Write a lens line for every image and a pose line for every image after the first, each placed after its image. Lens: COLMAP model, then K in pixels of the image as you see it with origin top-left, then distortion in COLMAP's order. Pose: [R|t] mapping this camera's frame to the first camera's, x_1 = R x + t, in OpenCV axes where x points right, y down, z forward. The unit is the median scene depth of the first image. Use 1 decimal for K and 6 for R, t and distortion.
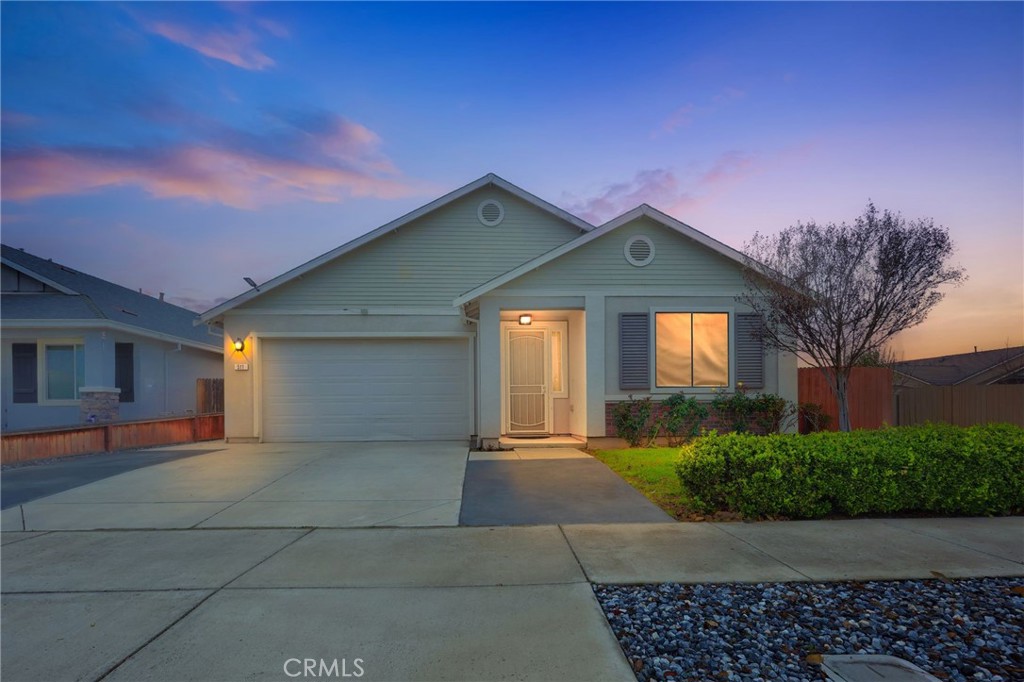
lens RADIAL K [[479.4, 0, 509.3], [0, 479.4, 416.8], [0, 0, 1]] dist [-0.002720, -0.000238]
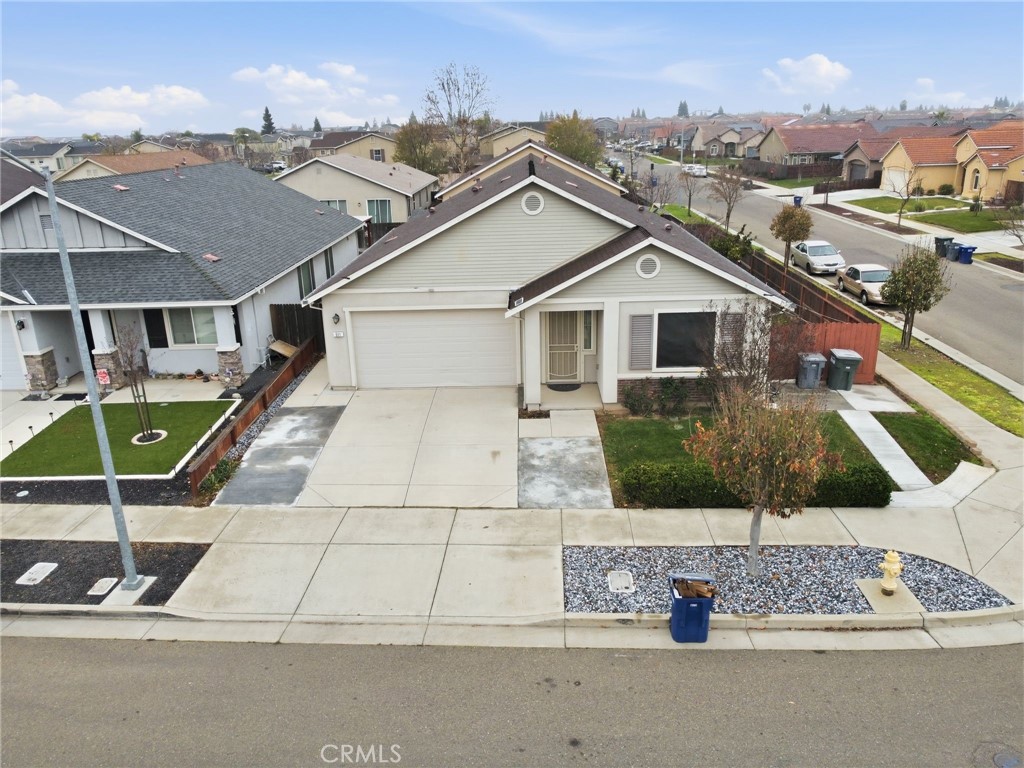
lens RADIAL K [[773.1, 0, 508.3], [0, 773.1, 385.3], [0, 0, 1]] dist [0.005820, -0.009238]
pose [[0.996896, 0.008932, -0.078227, 0.062921], [0.016262, 0.948763, 0.315570, -0.704676], [0.077038, -0.315863, 0.945672, -1.092476]]
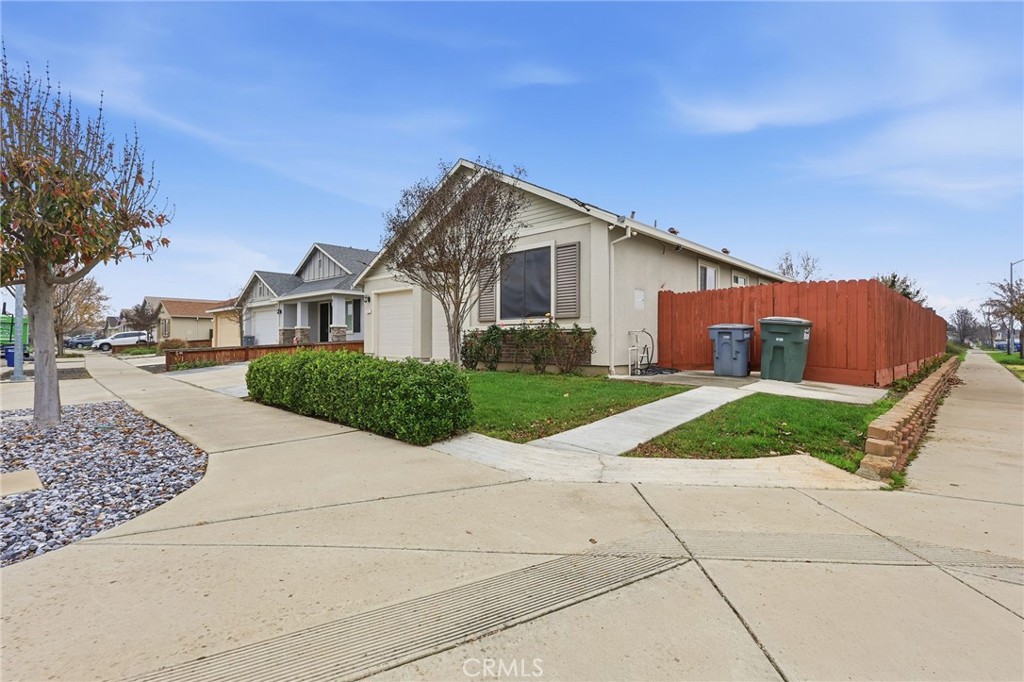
lens RADIAL K [[481.8, 0, 513.9], [0, 481.8, 342.8], [0, 0, 1]] dist [0.000079, 0.000455]
pose [[0.692020, 0.013991, -0.721742, 1.166878], [-0.016141, 0.999862, 0.003906, -0.010326], [0.721697, 0.008947, 0.692151, 0.220201]]
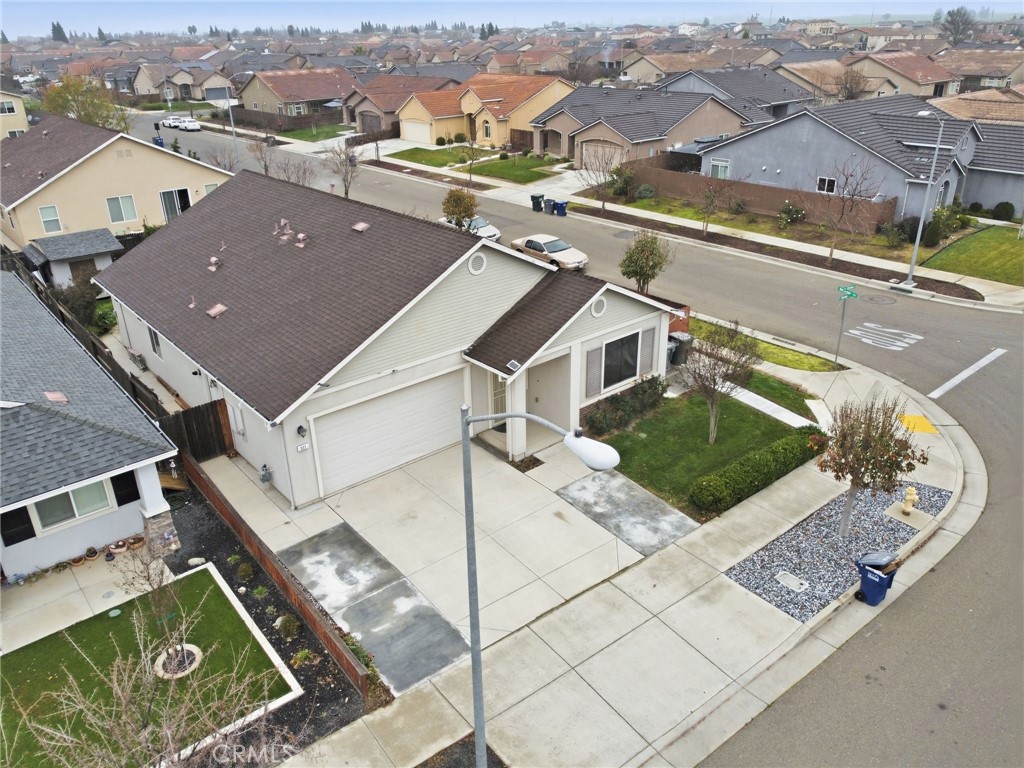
lens RADIAL K [[773.1, 0, 508.3], [0, 773.1, 385.3], [0, 0, 1]] dist [0.005820, -0.009238]
pose [[0.799629, -0.258365, 0.542071, -1.259364], [0.015965, 0.911536, 0.410911, -1.085465], [-0.600282, -0.319922, 0.733015, -0.608995]]
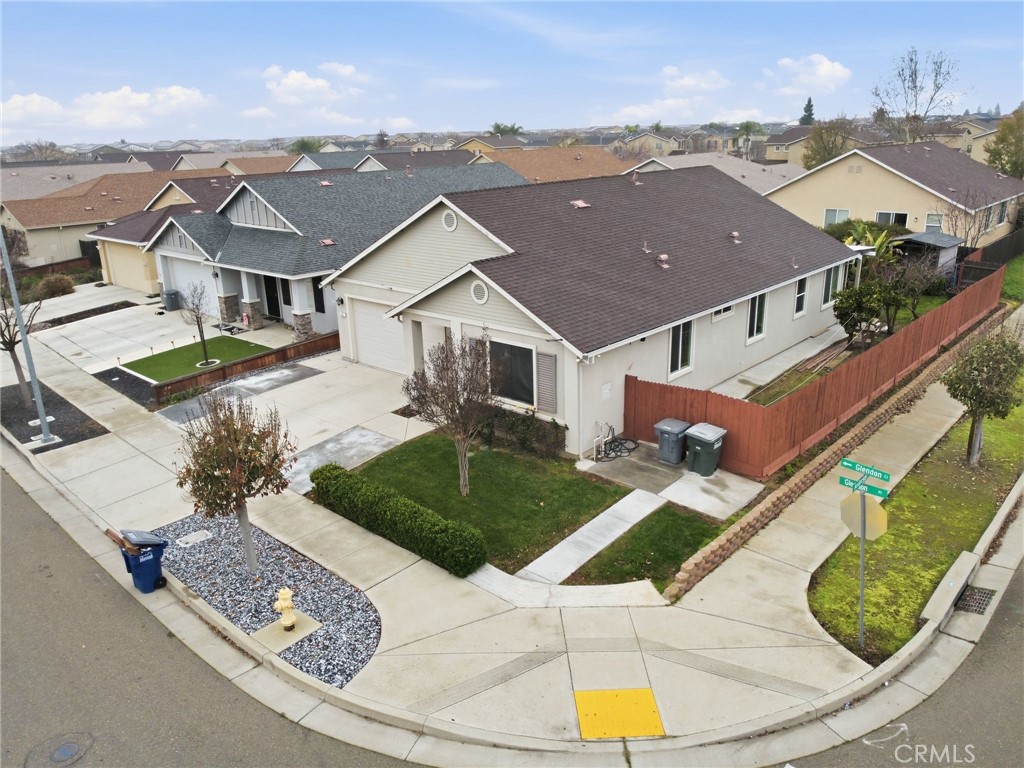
lens RADIAL K [[773.1, 0, 508.3], [0, 773.1, 385.3], [0, 0, 1]] dist [0.005820, -0.009238]
pose [[0.703995, 0.214512, -0.677035, 1.794262], [0.016583, 0.948070, 0.317630, -0.771099], [0.710012, -0.234838, 0.663878, -0.393031]]
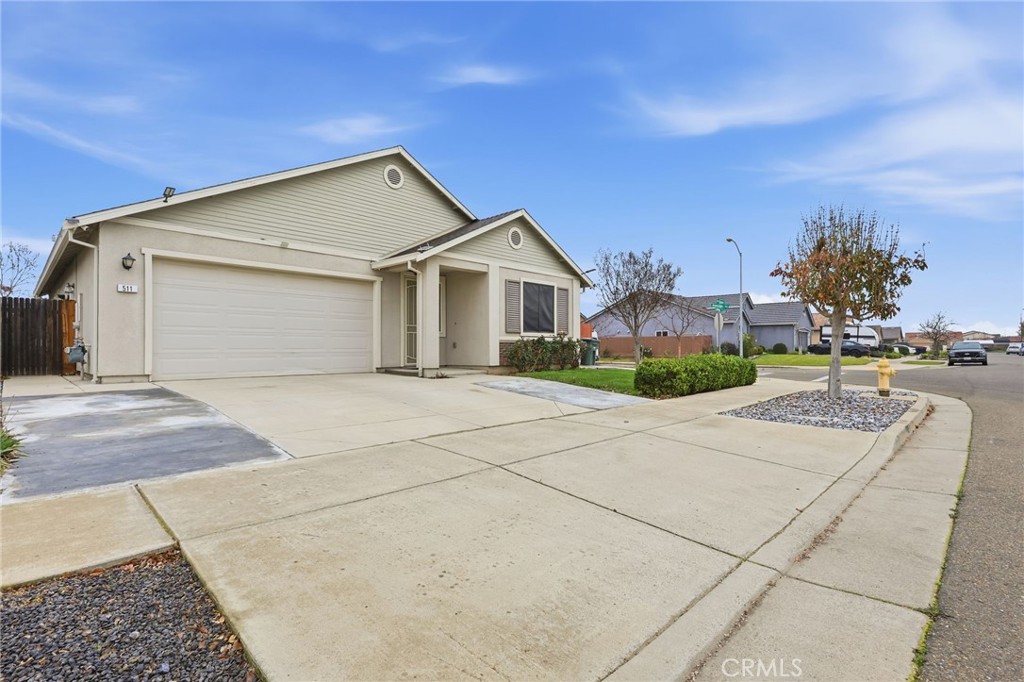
lens RADIAL K [[473.5, 0, 511.5], [0, 473.5, 346.0], [0, 0, 1]] dist [0.000816, 0.000069]
pose [[0.721832, 0.012688, 0.691952, -0.732331], [-0.000496, 0.999841, -0.017817, 0.007962], [-0.692068, 0.012517, 0.721724, -0.029510]]
